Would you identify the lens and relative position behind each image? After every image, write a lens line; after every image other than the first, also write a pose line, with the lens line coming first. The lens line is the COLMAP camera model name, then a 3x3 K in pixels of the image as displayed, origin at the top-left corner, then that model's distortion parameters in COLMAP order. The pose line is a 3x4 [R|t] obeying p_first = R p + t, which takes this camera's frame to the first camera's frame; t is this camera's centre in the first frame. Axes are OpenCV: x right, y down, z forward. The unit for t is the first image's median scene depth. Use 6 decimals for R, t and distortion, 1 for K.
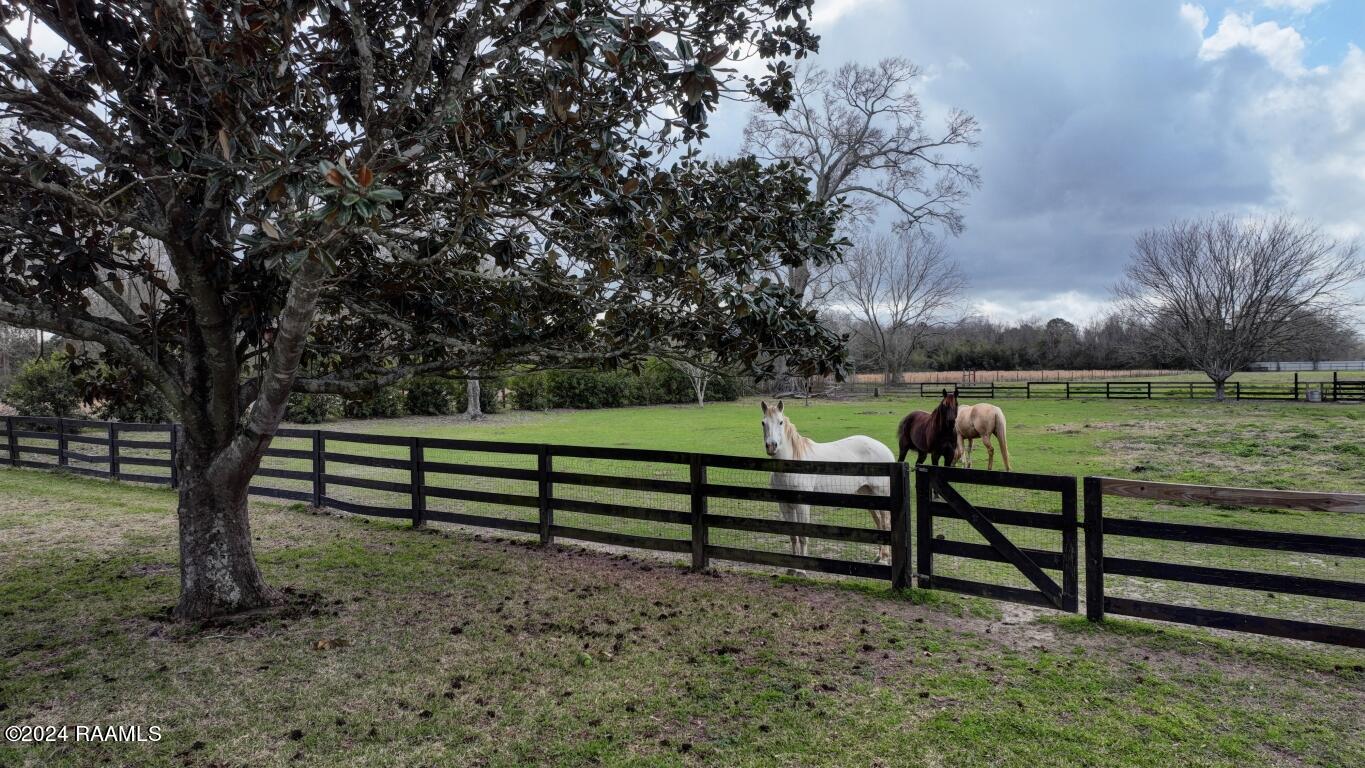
lens RADIAL K [[919.1, 0, 683.5], [0, 919.1, 407.0], [0, 0, 1]] dist [0.010521, 0.004475]
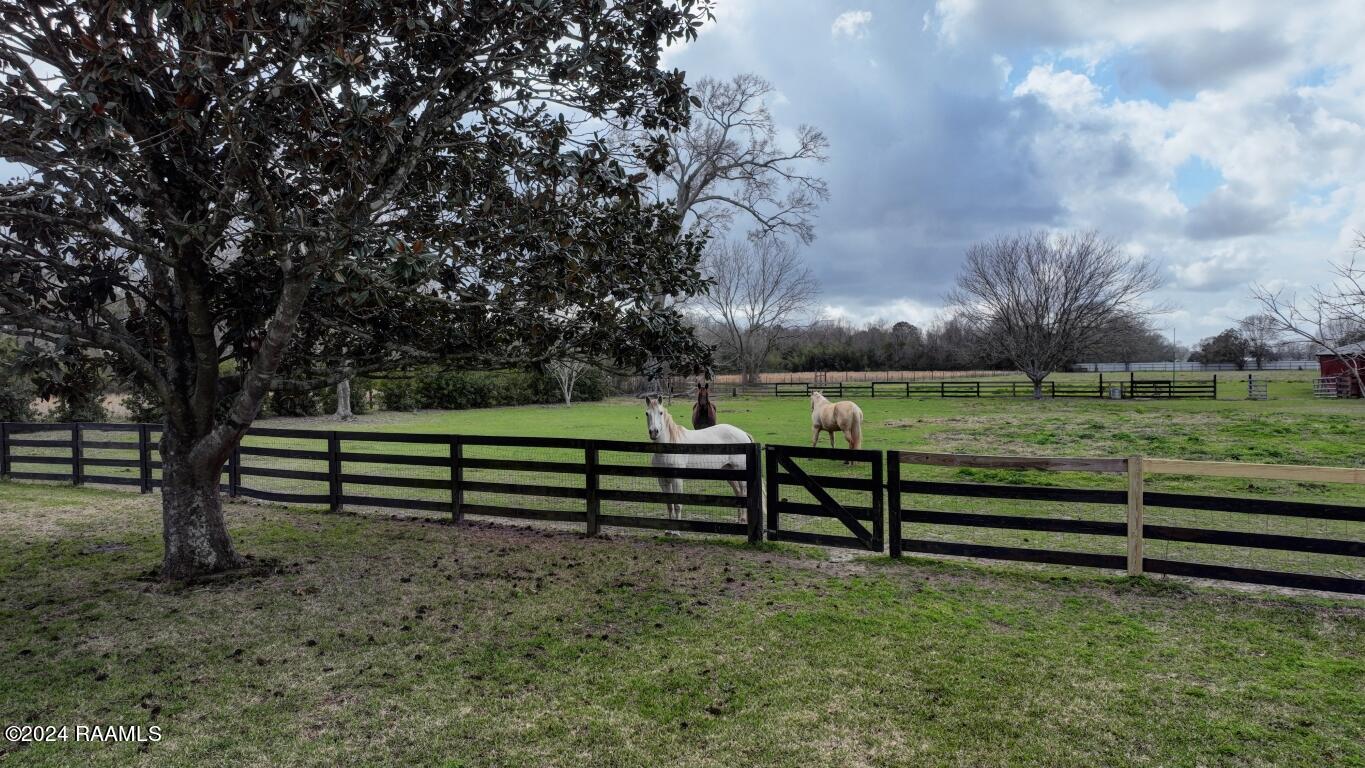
lens RADIAL K [[919.1, 0, 680.2], [0, 919.1, 385.8], [0, 0, 1]] dist [0.010521, 0.004475]
pose [[0.989108, -0.003125, 0.147156, -0.051584], [0.006687, 0.999696, -0.023717, 0.010204], [-0.147037, 0.024443, 0.988829, -0.244873]]
